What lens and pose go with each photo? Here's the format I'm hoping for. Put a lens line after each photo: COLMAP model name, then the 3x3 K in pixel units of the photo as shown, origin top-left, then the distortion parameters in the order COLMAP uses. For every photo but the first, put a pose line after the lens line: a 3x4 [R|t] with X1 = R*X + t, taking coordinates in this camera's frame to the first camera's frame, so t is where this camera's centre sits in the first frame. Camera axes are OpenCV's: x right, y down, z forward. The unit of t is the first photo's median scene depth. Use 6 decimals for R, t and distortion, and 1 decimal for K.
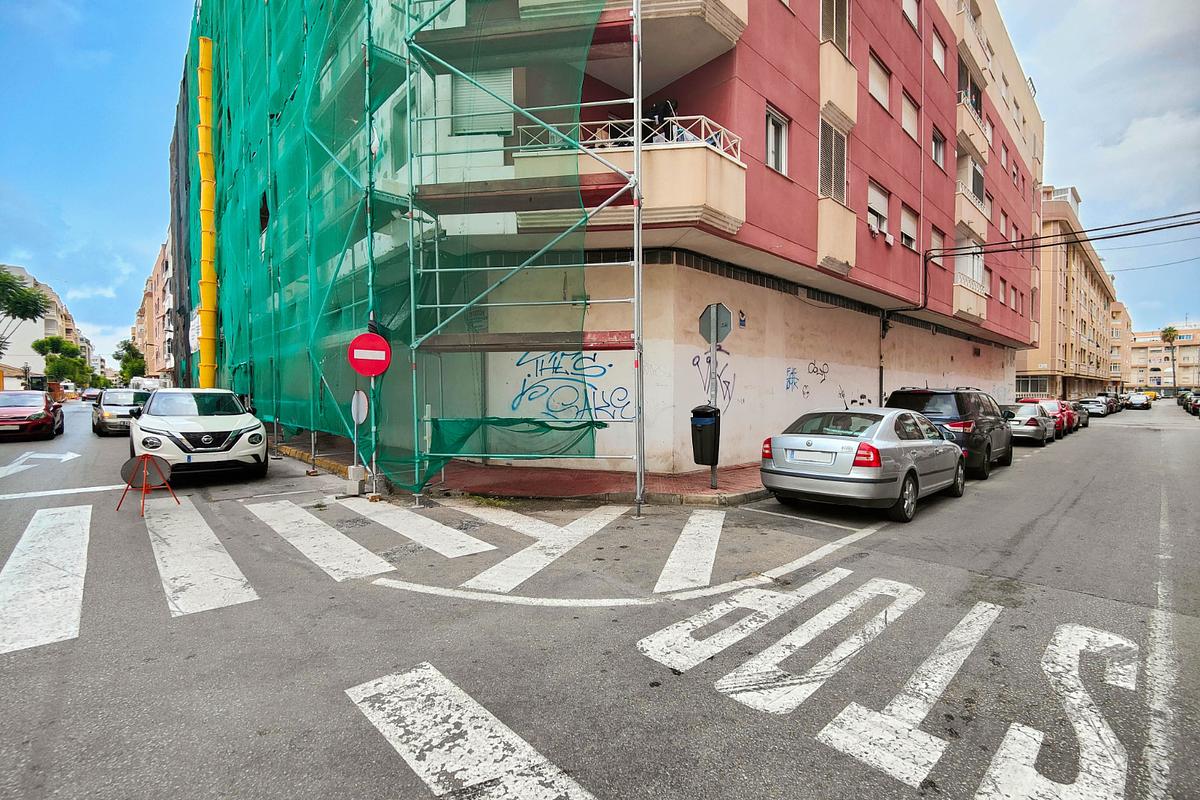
lens RADIAL K [[538.8, 0, 601.0], [0, 538.8, 403.1], [0, 0, 1]] dist [0.007844, -0.006216]
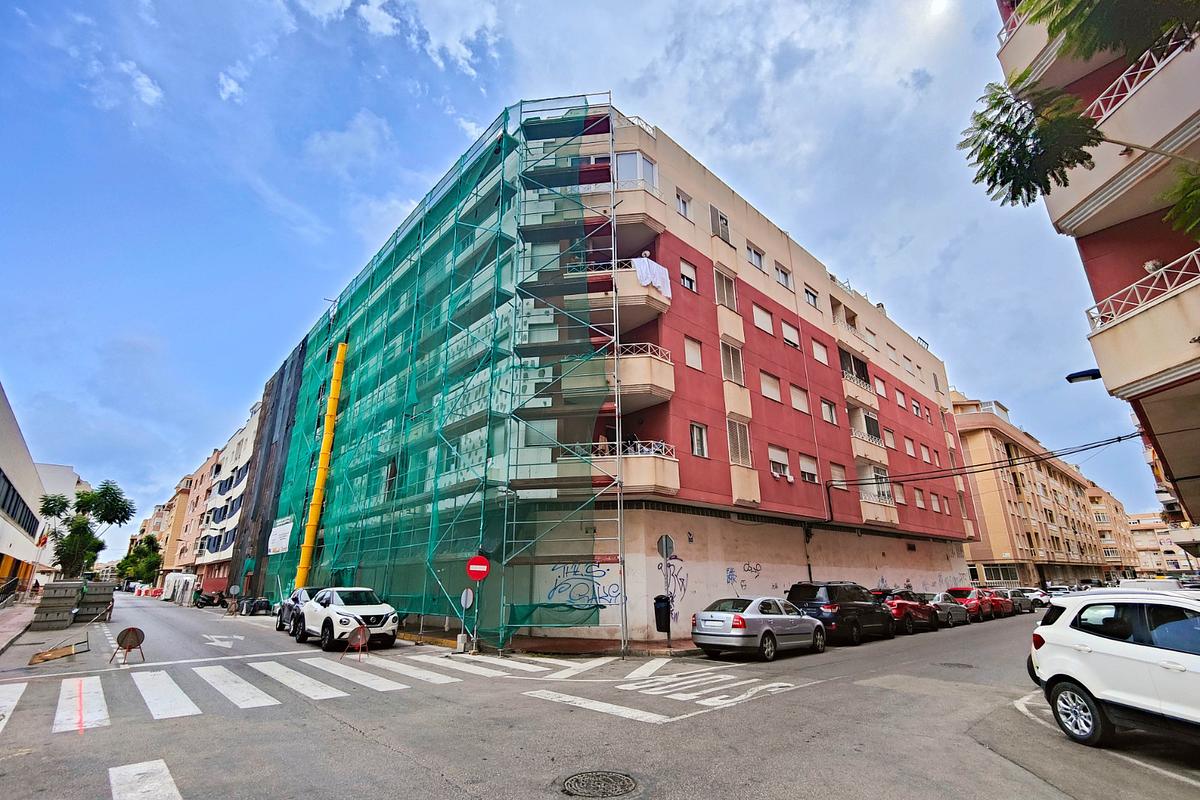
lens RADIAL K [[538.8, 0, 612.2], [0, 538.8, 394.5], [0, 0, 1]] dist [0.007844, -0.006216]
pose [[0.999931, -0.007073, 0.009340, 0.019119], [0.009880, 0.937518, -0.347797, 0.001023], [-0.006297, 0.347865, 0.937523, -0.796717]]
